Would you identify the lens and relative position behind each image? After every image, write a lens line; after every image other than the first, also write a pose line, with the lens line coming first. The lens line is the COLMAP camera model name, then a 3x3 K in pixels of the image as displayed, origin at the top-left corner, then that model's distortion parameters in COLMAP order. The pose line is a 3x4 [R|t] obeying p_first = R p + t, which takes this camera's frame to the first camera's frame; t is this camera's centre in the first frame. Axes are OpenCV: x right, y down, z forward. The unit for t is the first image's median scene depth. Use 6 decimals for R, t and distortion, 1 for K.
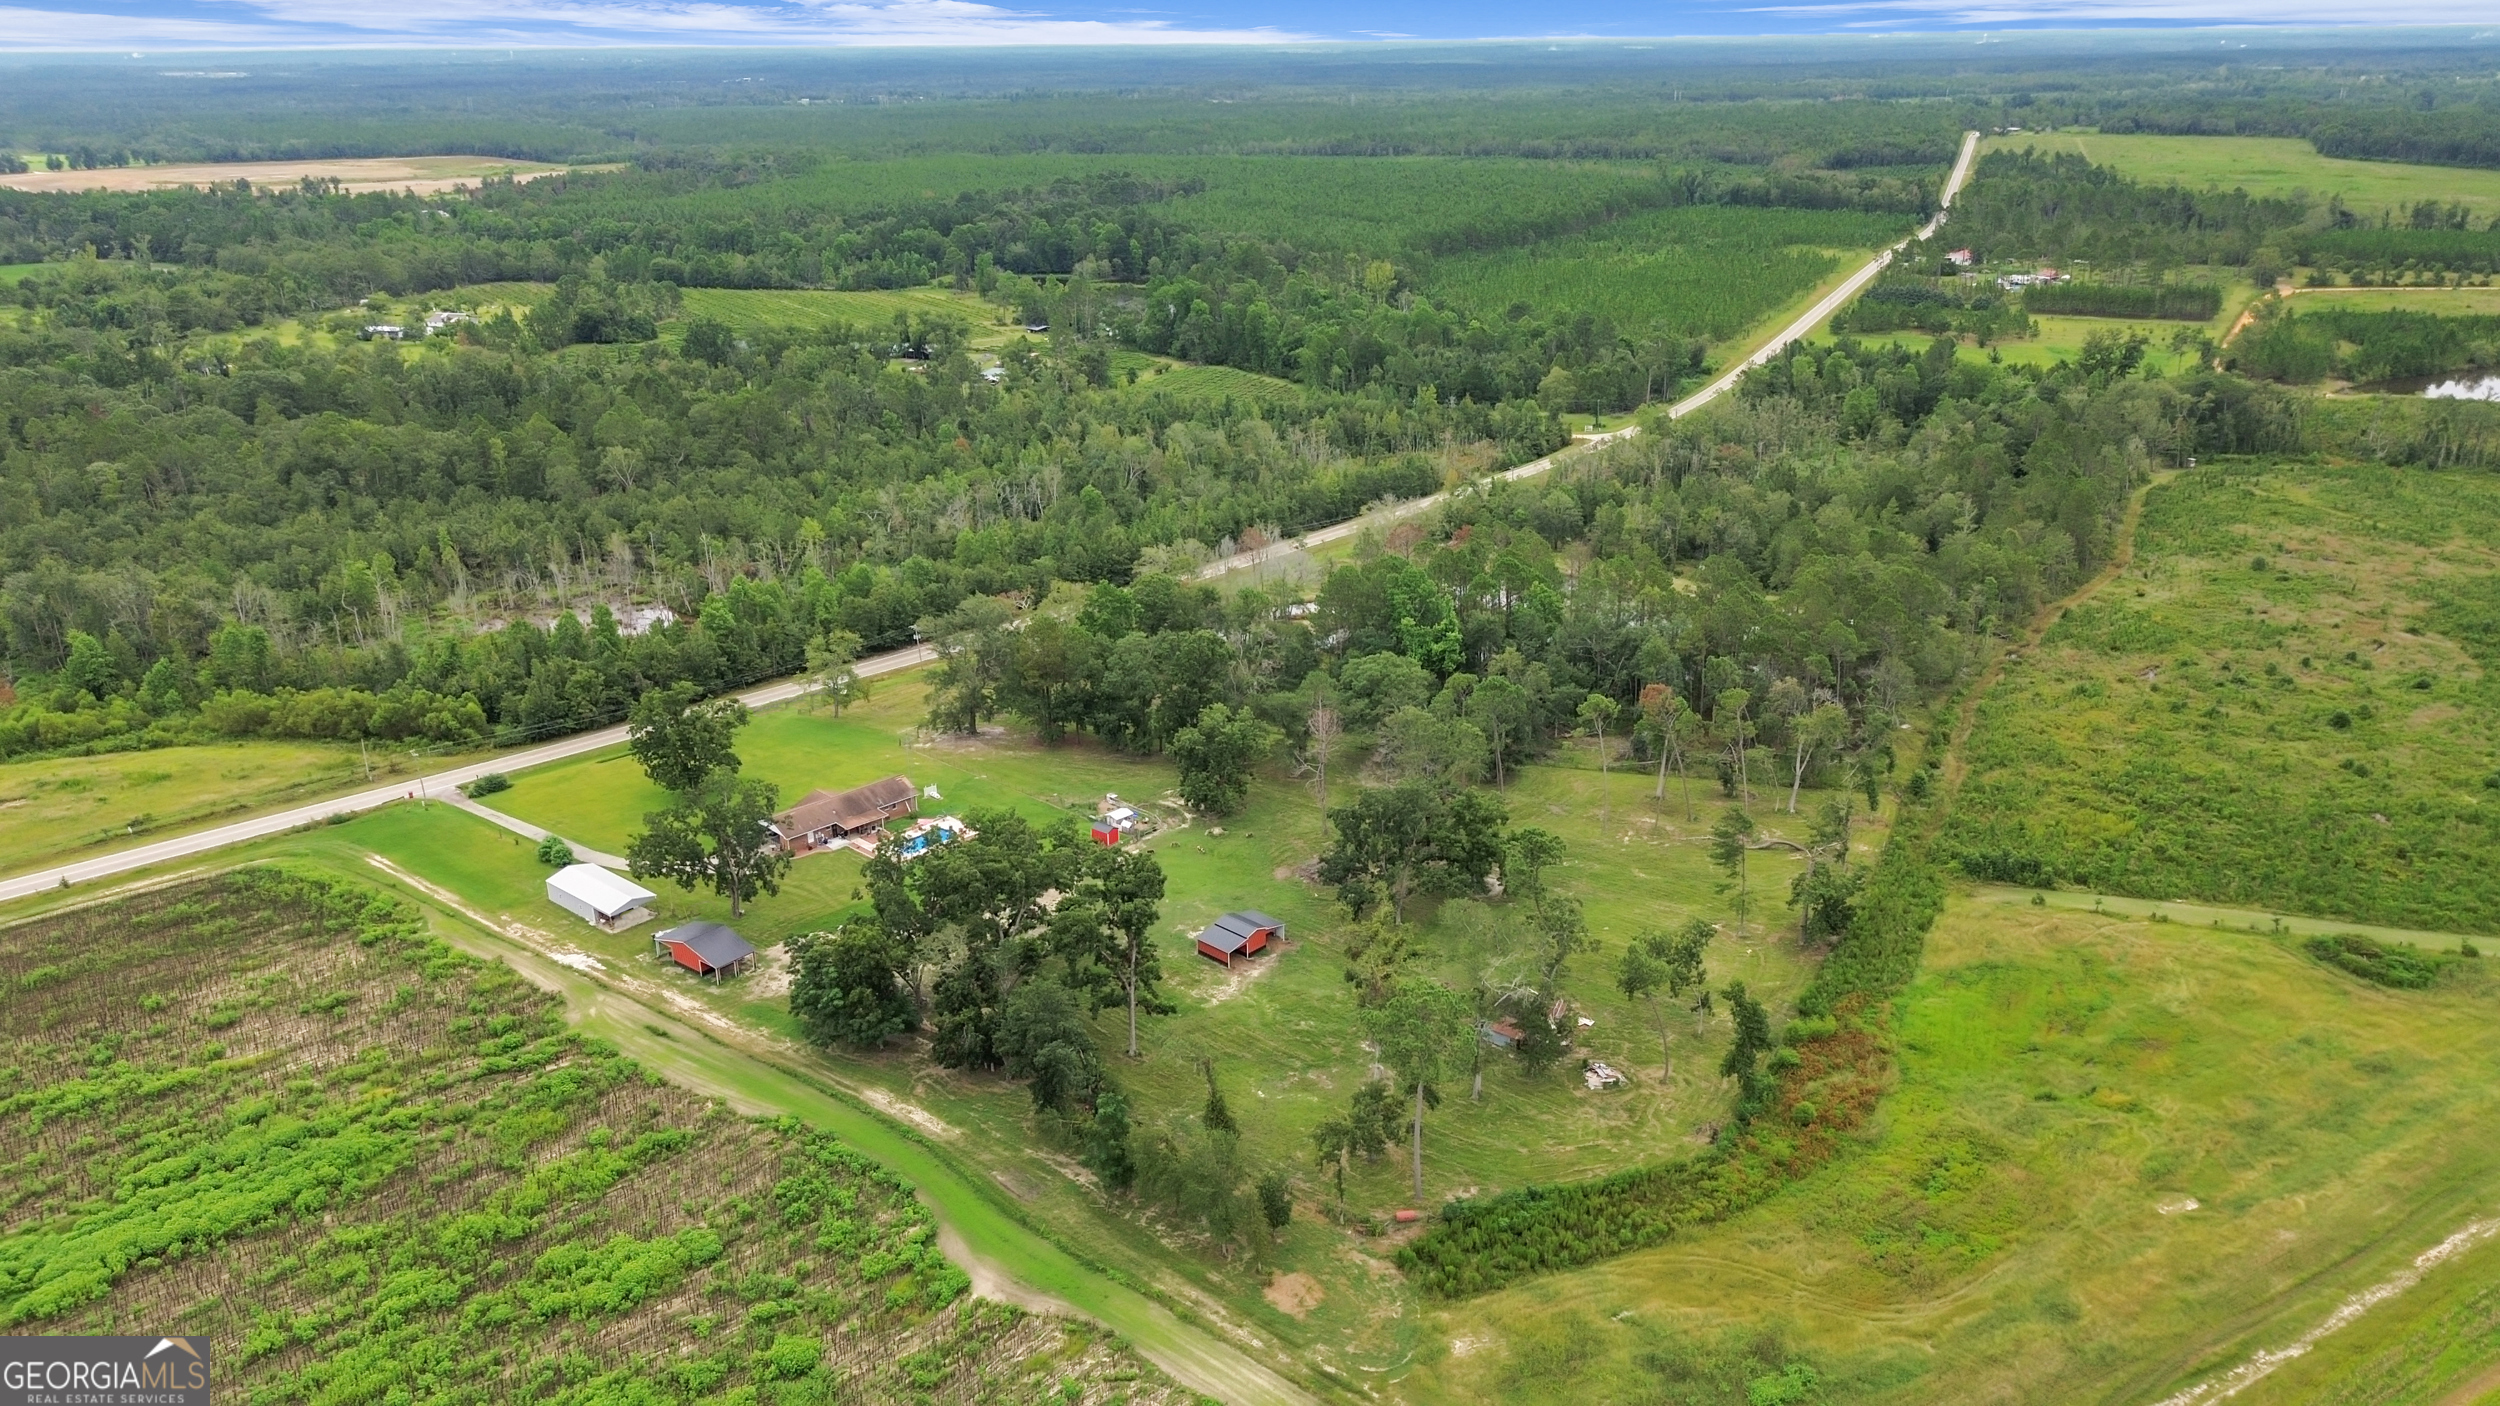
lens RADIAL K [[1768.4, 0, 1250.0], [0, 1768.4, 703.0], [0, 0, 1]] dist [0.063975, -0.071671]
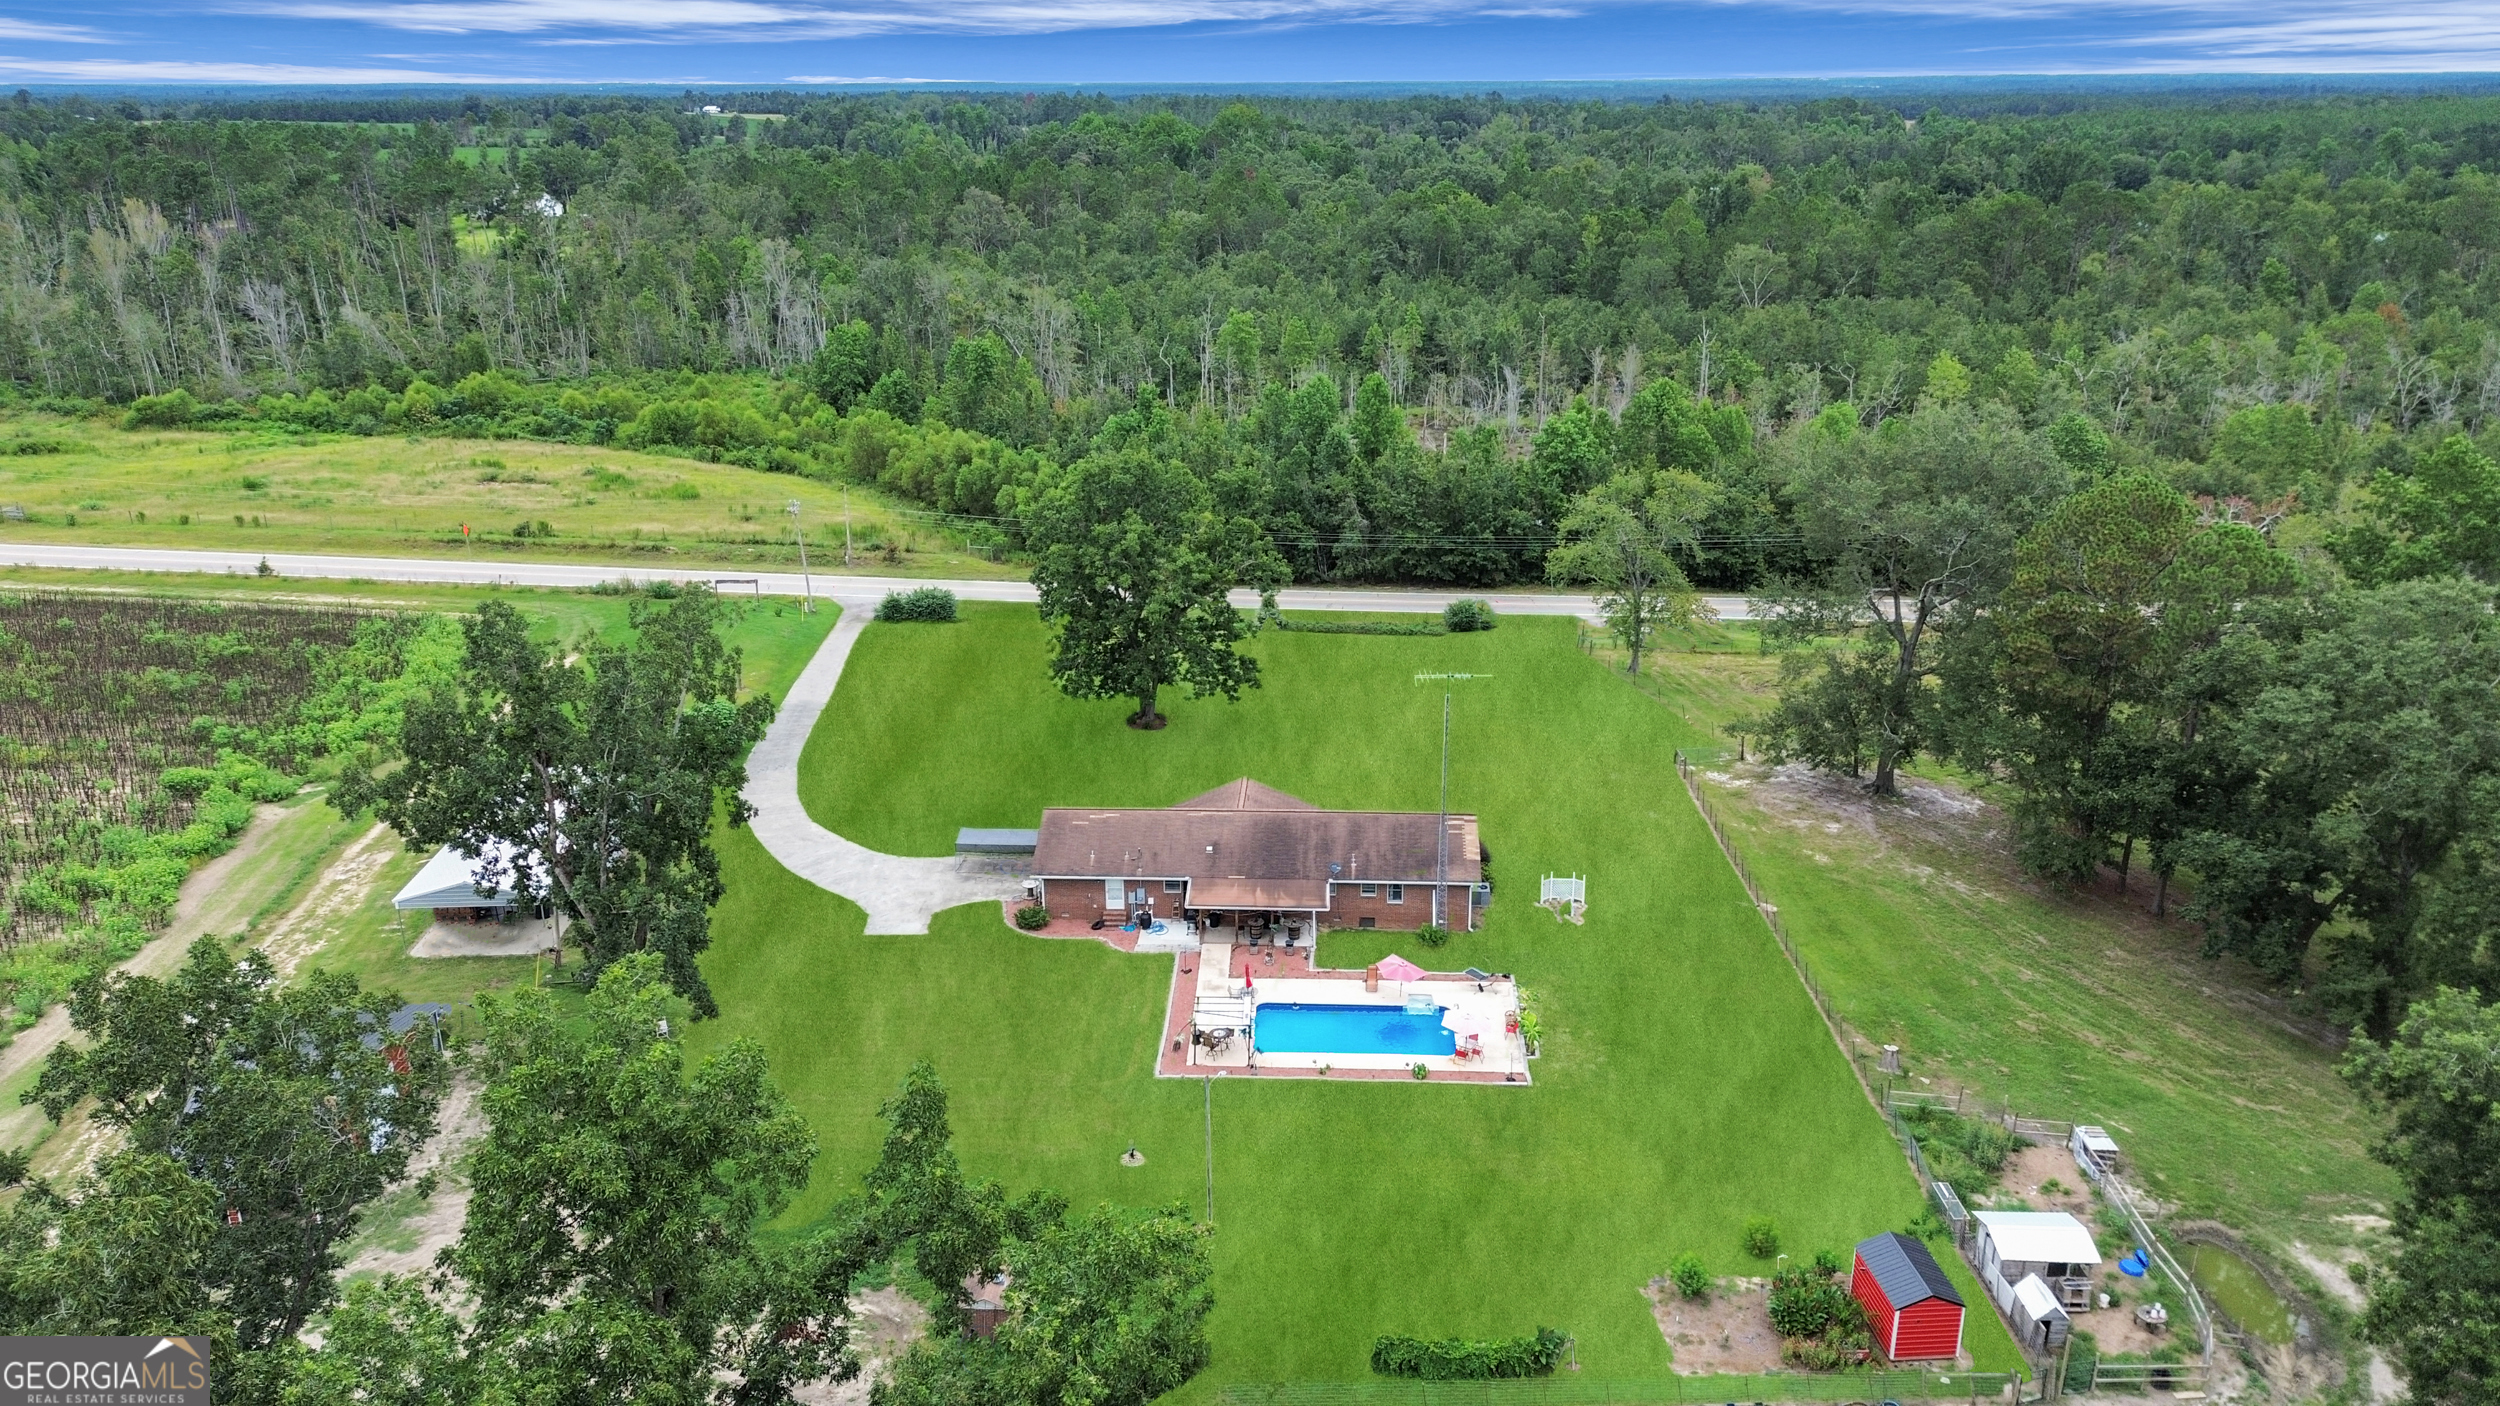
lens RADIAL K [[1768.4, 0, 1250.0], [0, 1768.4, 703.0], [0, 0, 1]] dist [0.063975, -0.071671]
pose [[0.675532, 0.250399, -0.693510, 0.002983], [-0.260948, 0.960886, 0.092755, -0.000108], [0.689610, 0.118311, 0.714451, 0.657151]]
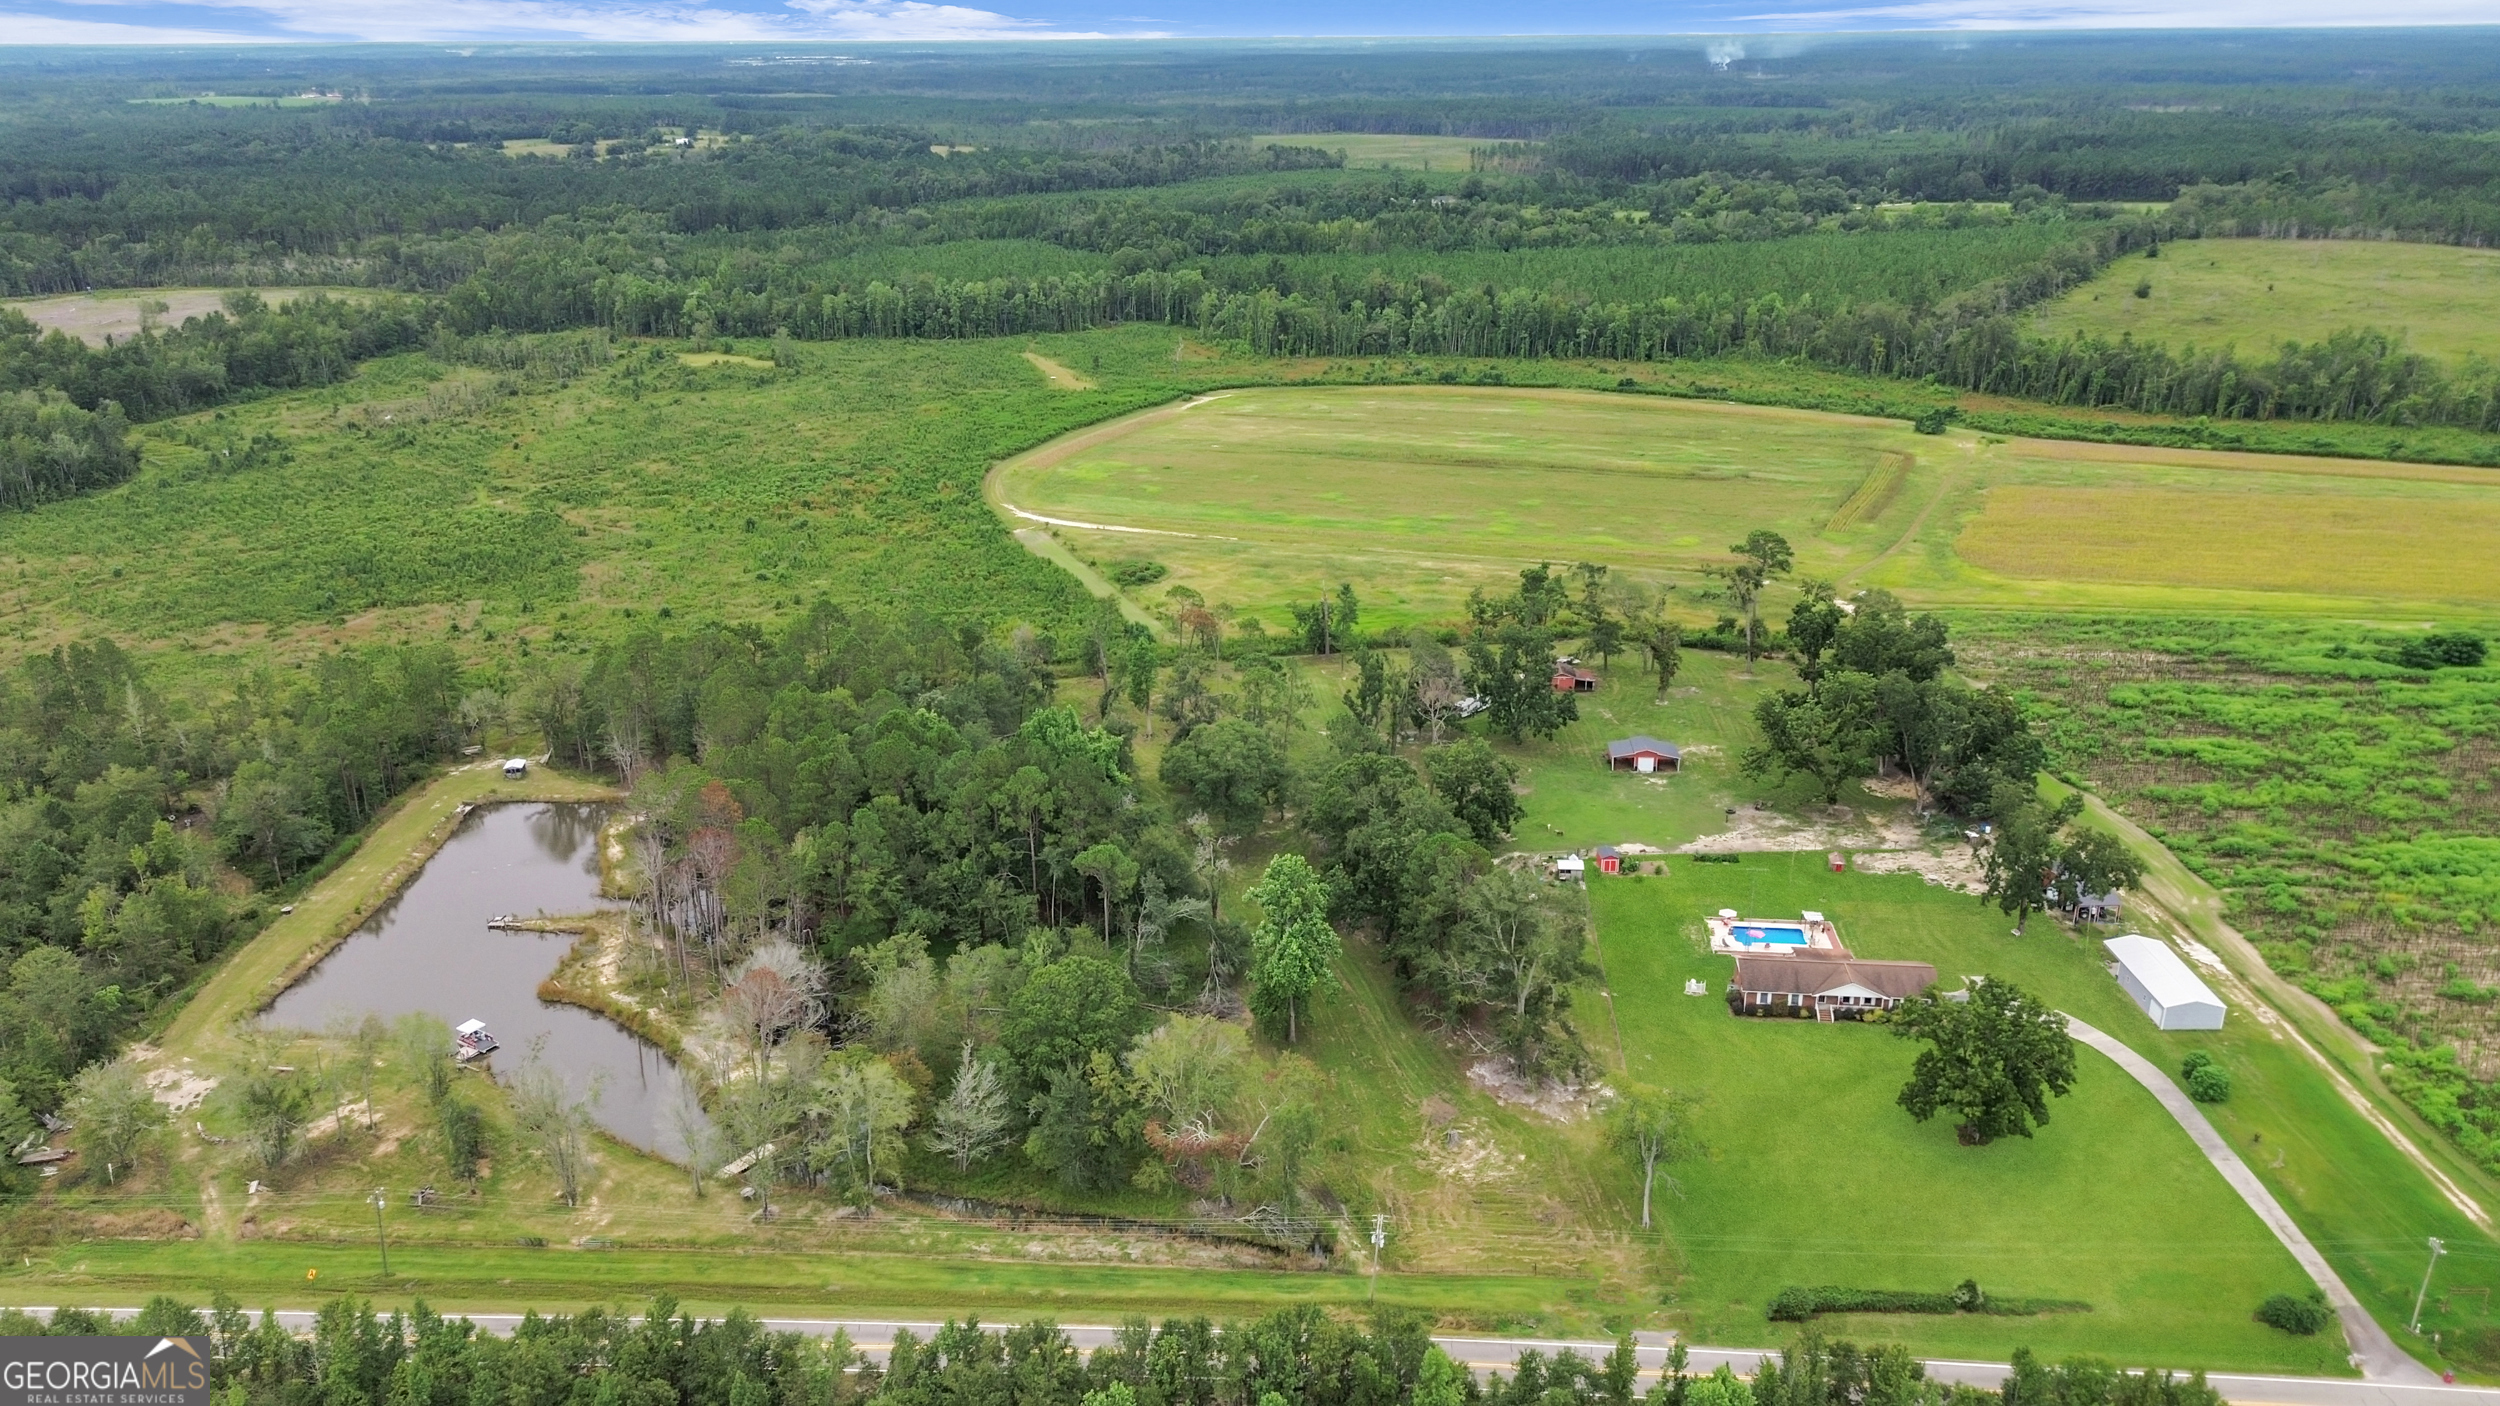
lens RADIAL K [[1767.0, 0, 1250.0], [0, 1767.0, 703.0], [0, 0, 1]] dist [0.093275, -0.116412]
pose [[-0.641424, -0.256514, 0.723032, -0.542890], [0.283081, 0.796809, 0.533818, -0.482358], [-0.713050, 0.547080, -0.438478, 1.302767]]
